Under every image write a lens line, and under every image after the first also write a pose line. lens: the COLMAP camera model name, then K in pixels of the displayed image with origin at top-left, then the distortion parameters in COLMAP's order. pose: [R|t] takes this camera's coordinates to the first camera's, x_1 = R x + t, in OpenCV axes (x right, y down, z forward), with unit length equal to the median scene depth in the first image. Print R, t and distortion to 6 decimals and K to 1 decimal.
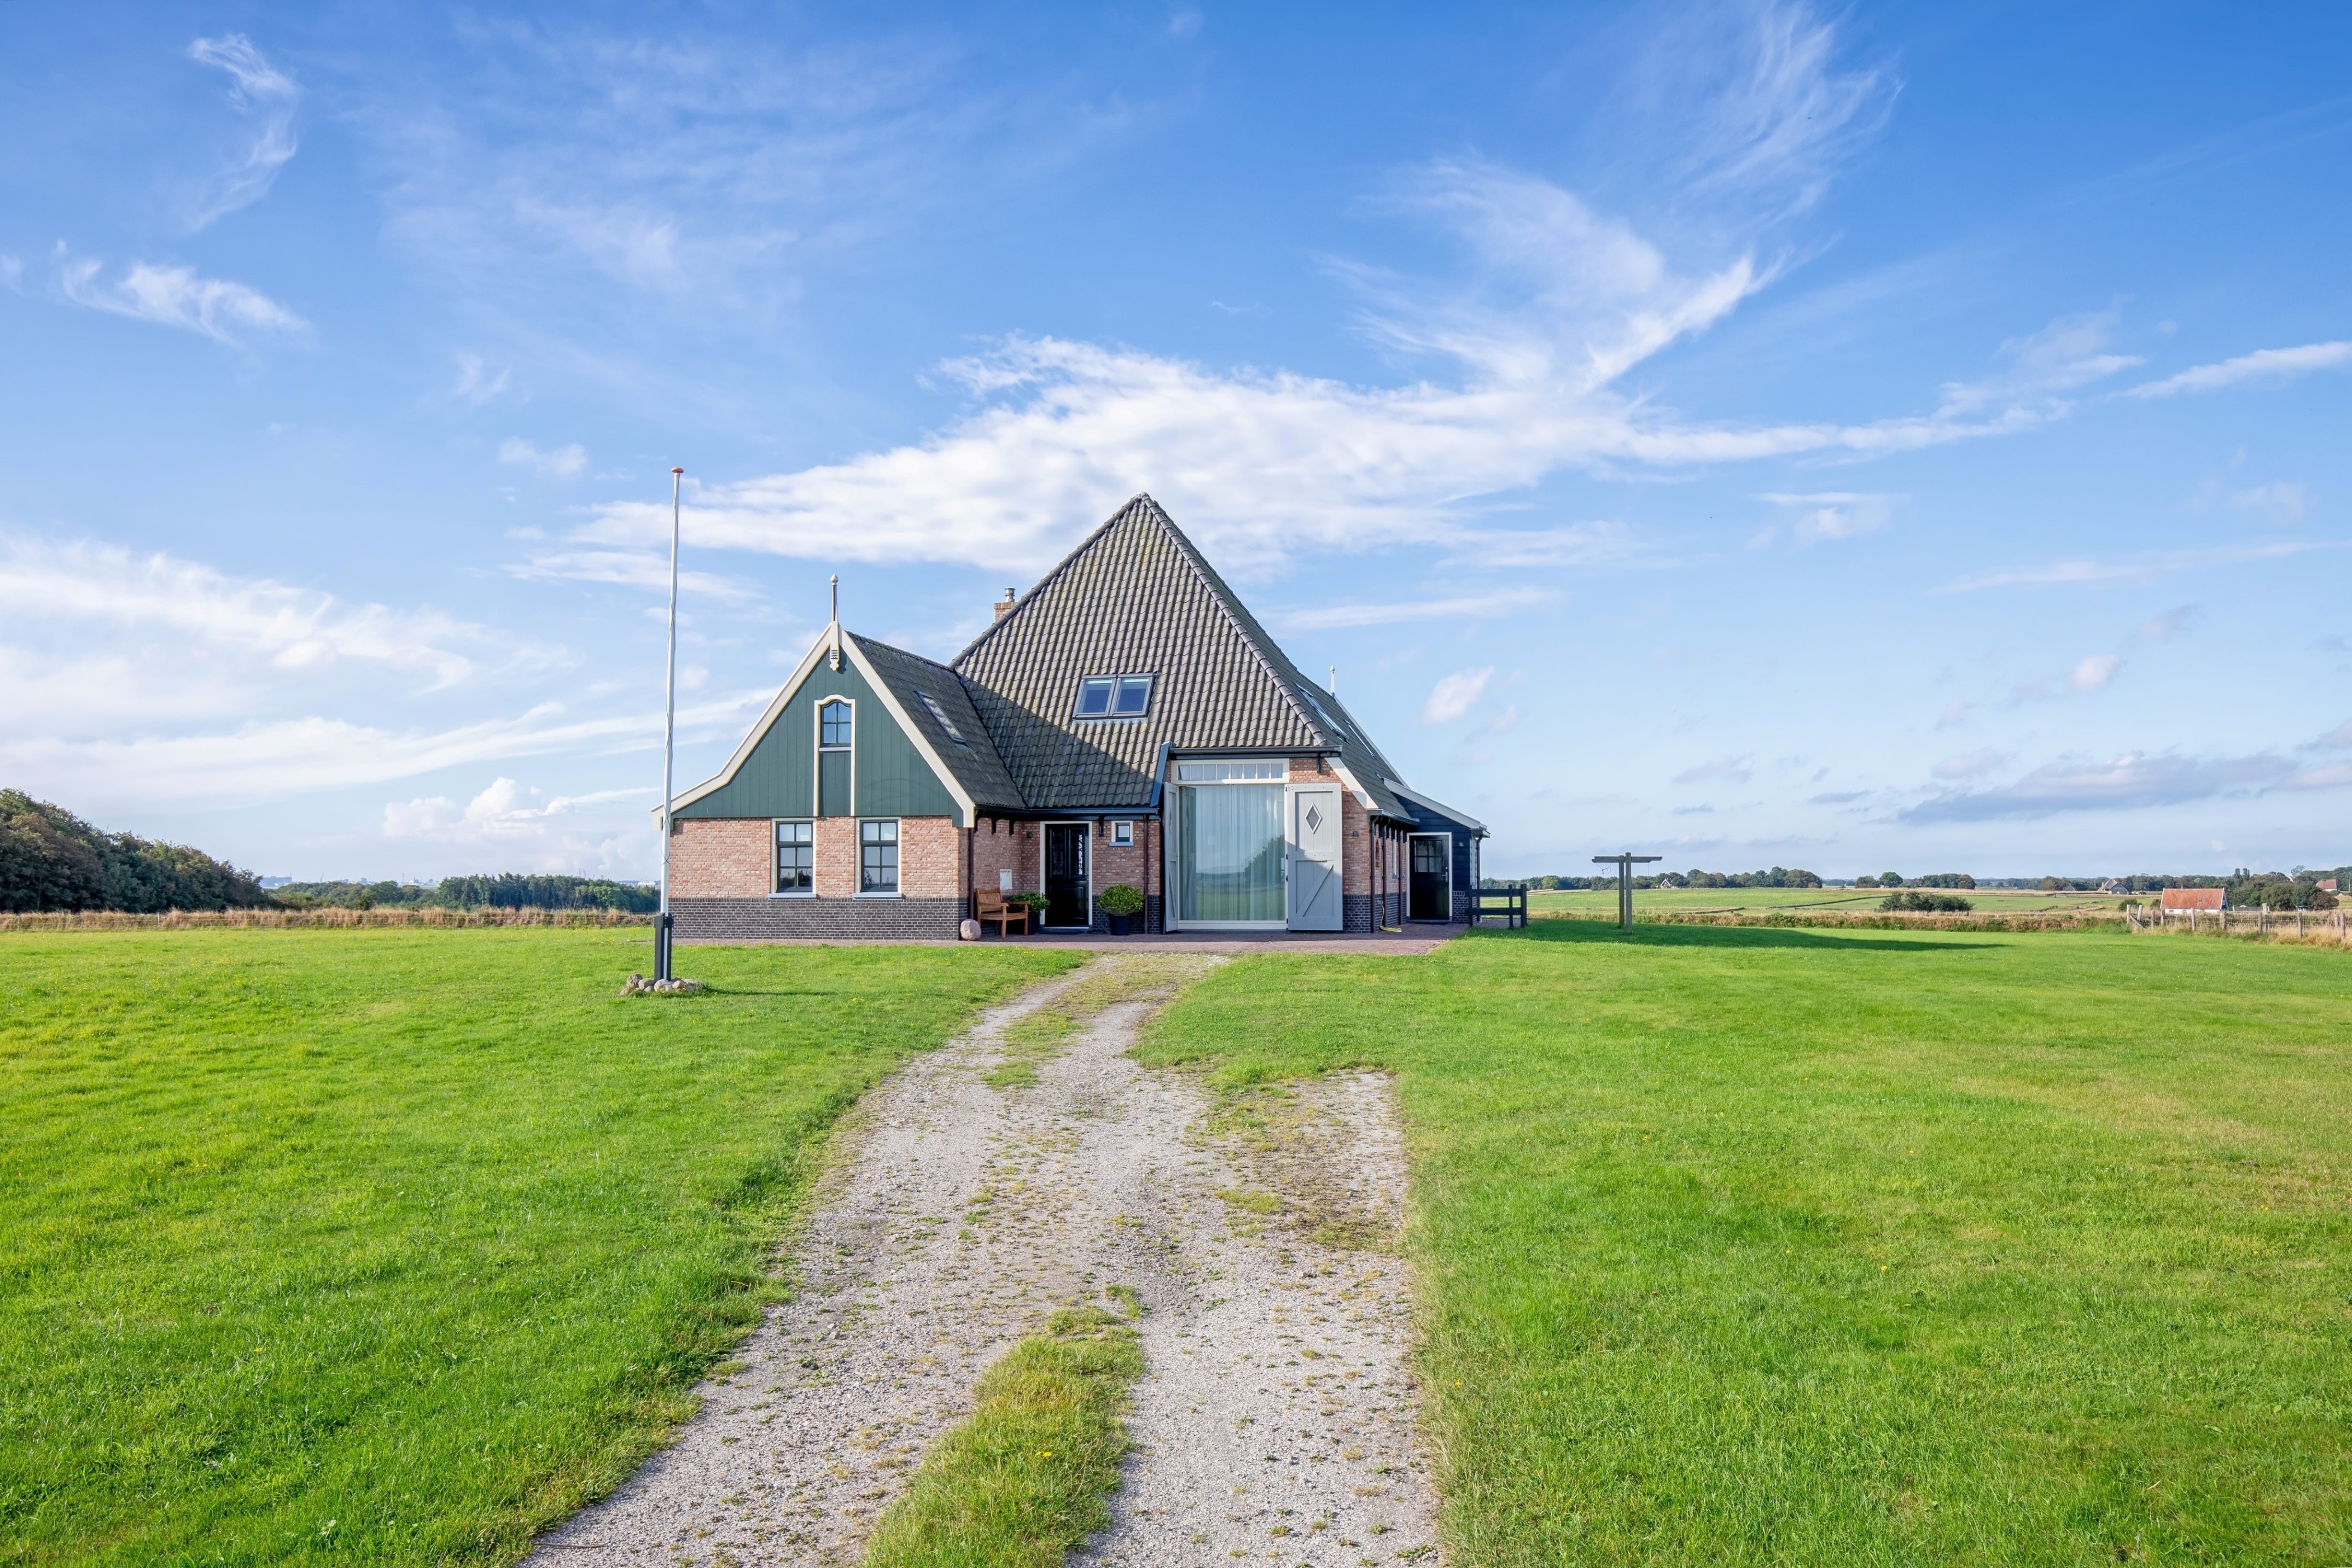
lens RADIAL K [[1725.7, 0, 1102.4], [0, 1725.7, 647.5], [0, 0, 1]] dist [0.004412, 0.001886]
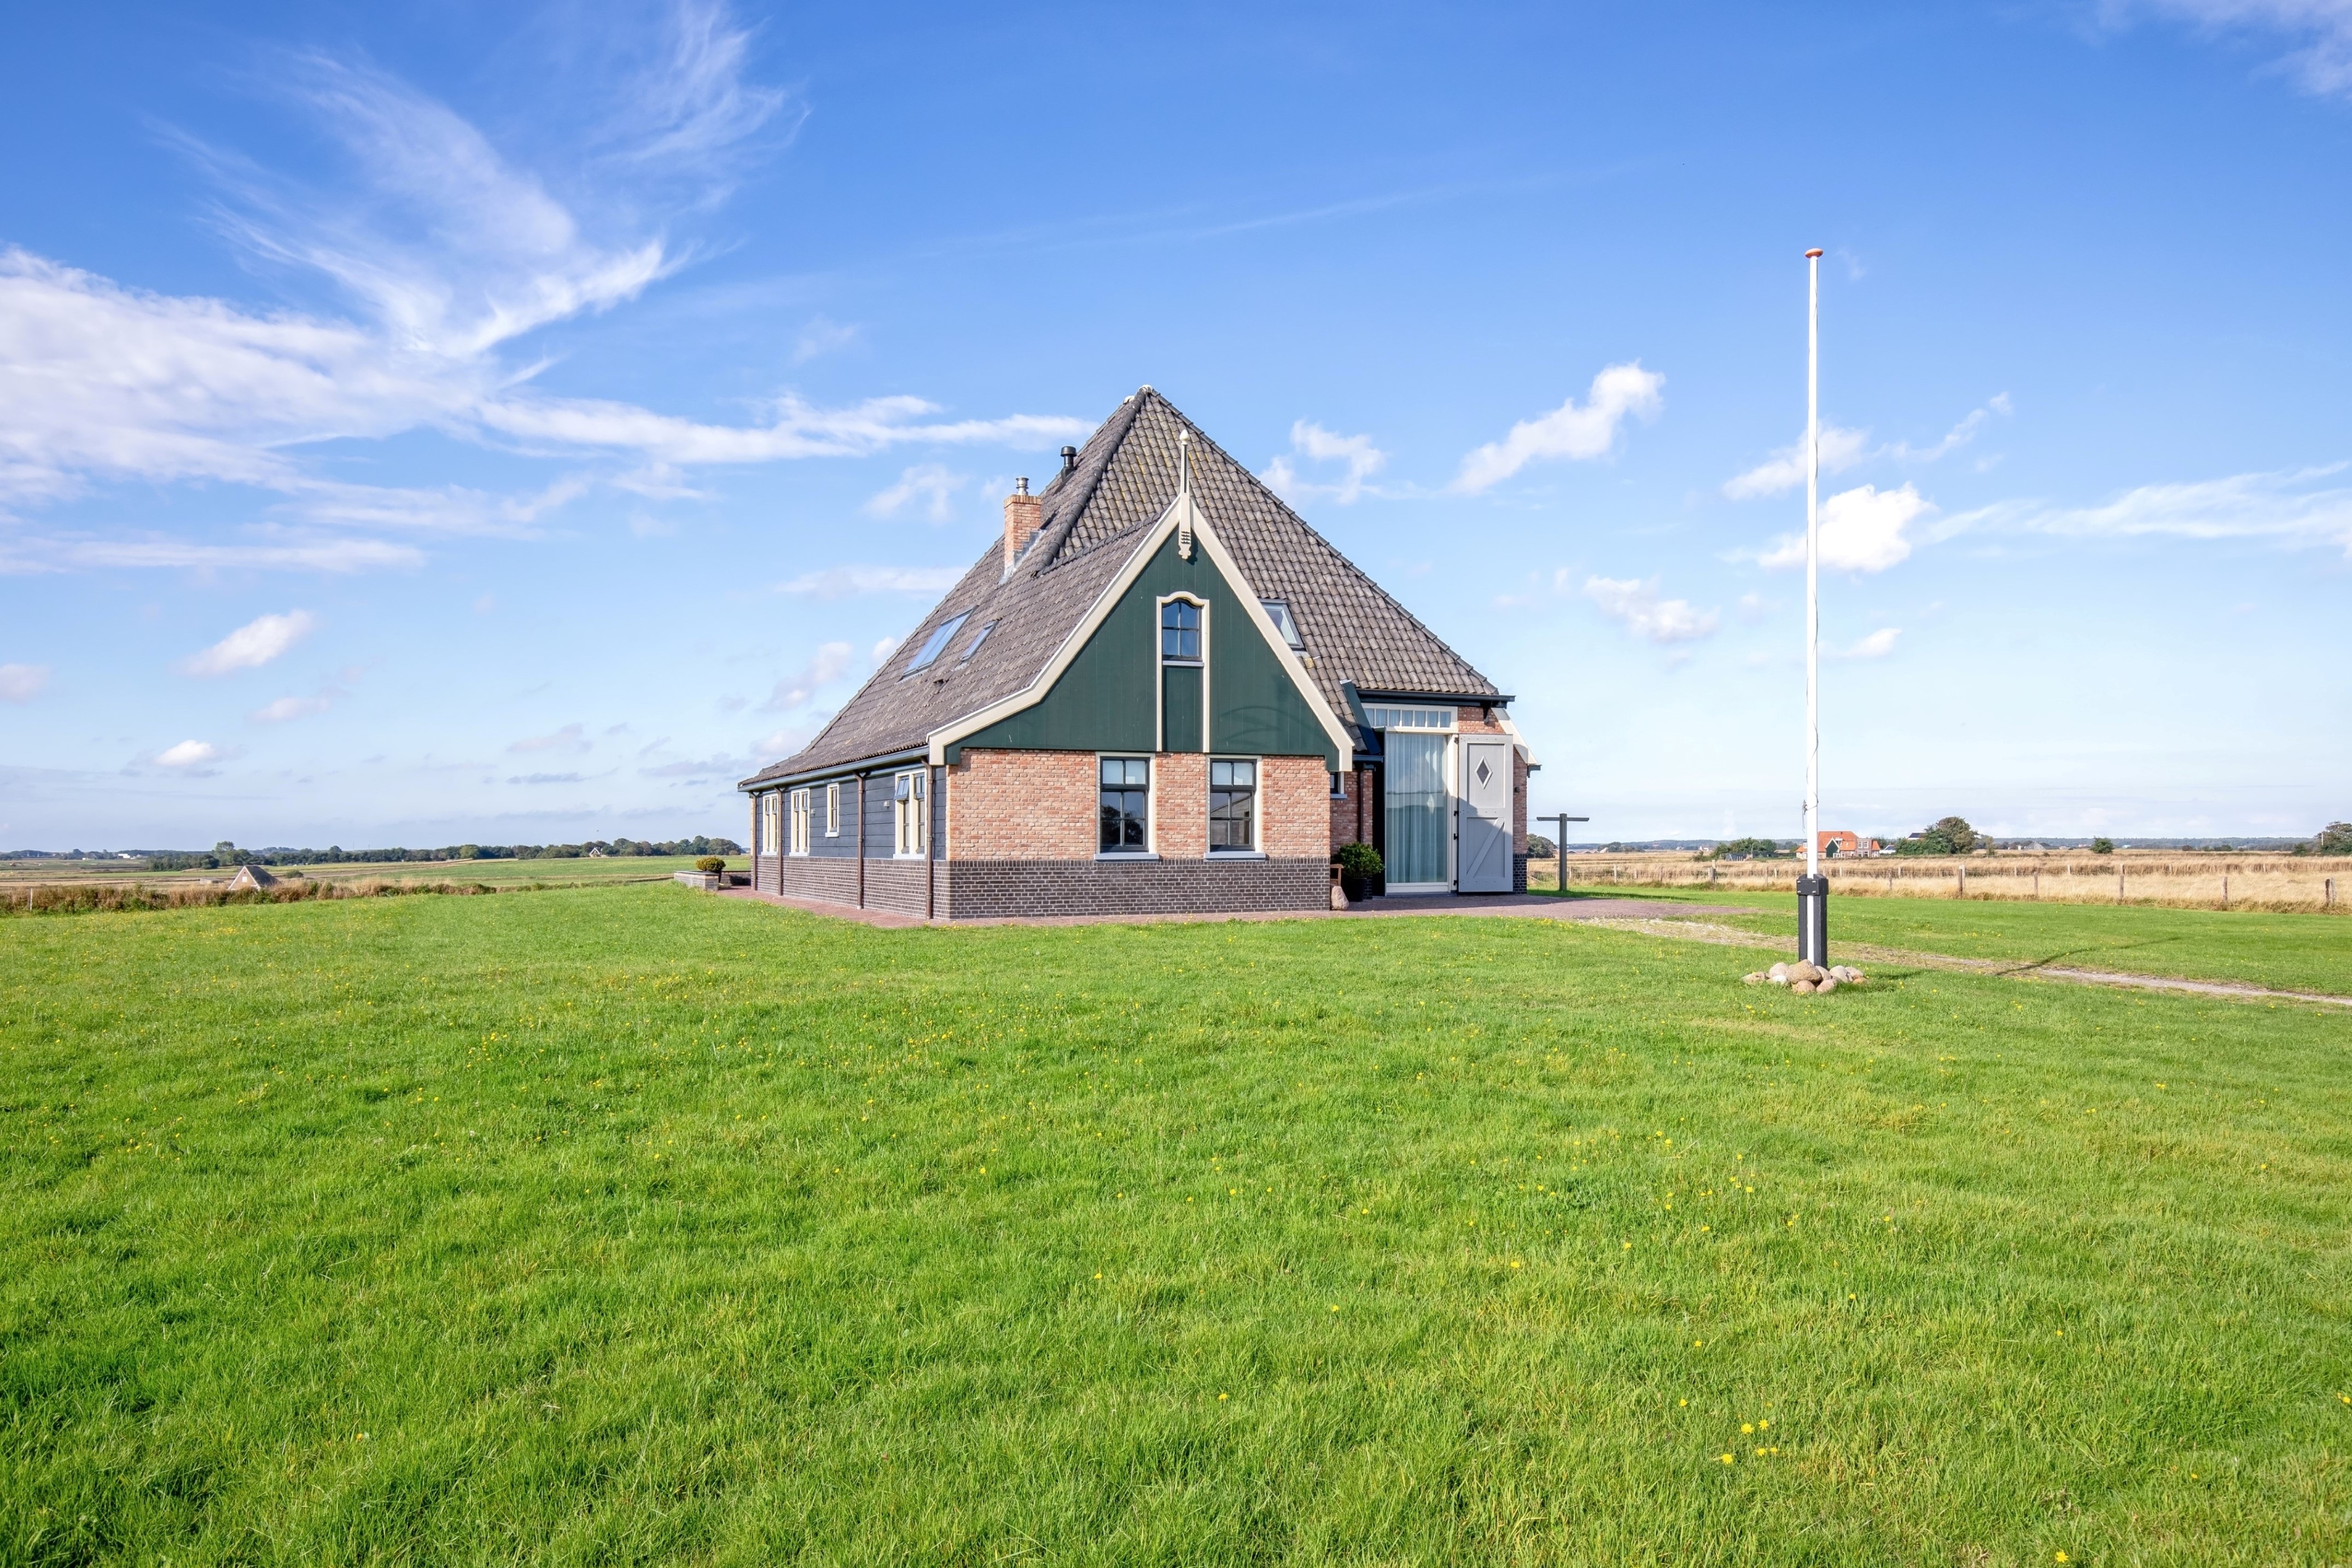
lens RADIAL K [[1690.9, 0, 1061.9], [0, 1690.9, 777.7], [0, 0, 1]] dist [0.061645, -0.000247]
pose [[0.797774, 0.023555, 0.602497, -0.549887], [-0.078587, 0.994775, 0.065167, 0.055139], [-0.597813, -0.099337, 0.795457, 0.374945]]
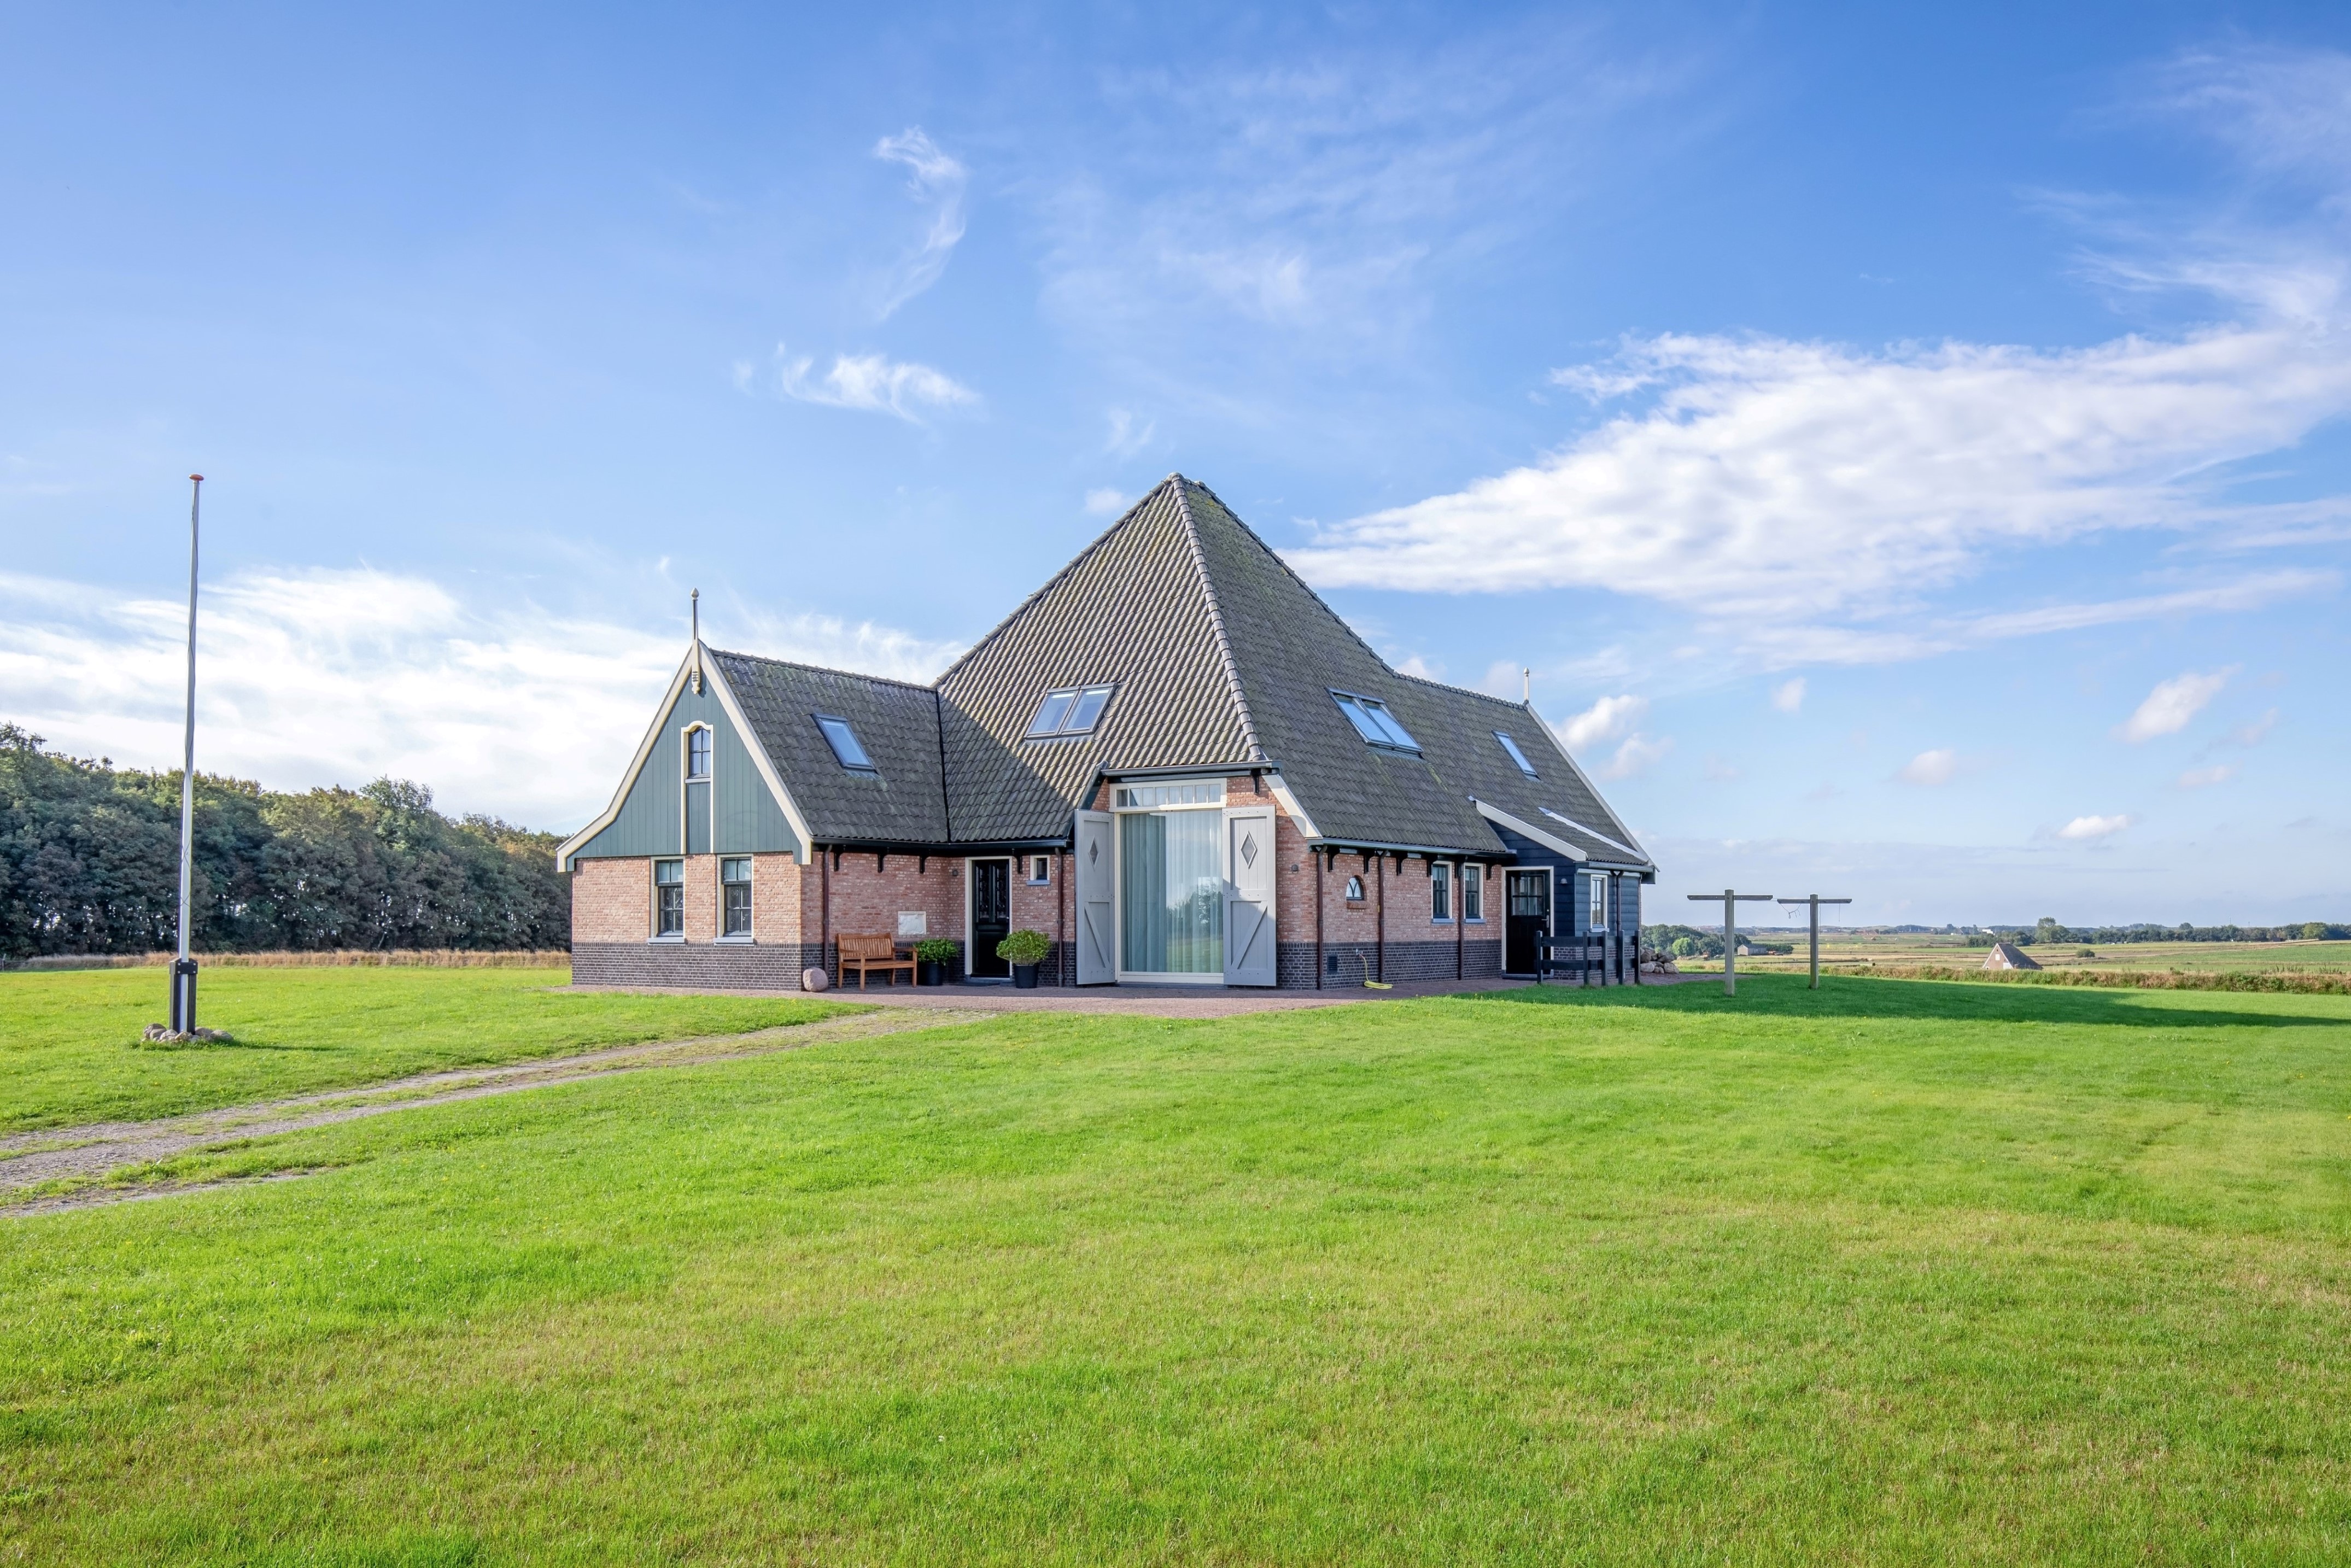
lens RADIAL K [[1786.6, 0, 1138.6], [0, 1786.6, 777.0], [0, 0, 1]] dist [0.019680, 0.005952]
pose [[0.936926, -0.026393, -0.348531, 0.335338], [0.044384, 0.998057, 0.043735, 0.022445], [0.346699, -0.056445, 0.936277, 0.169039]]
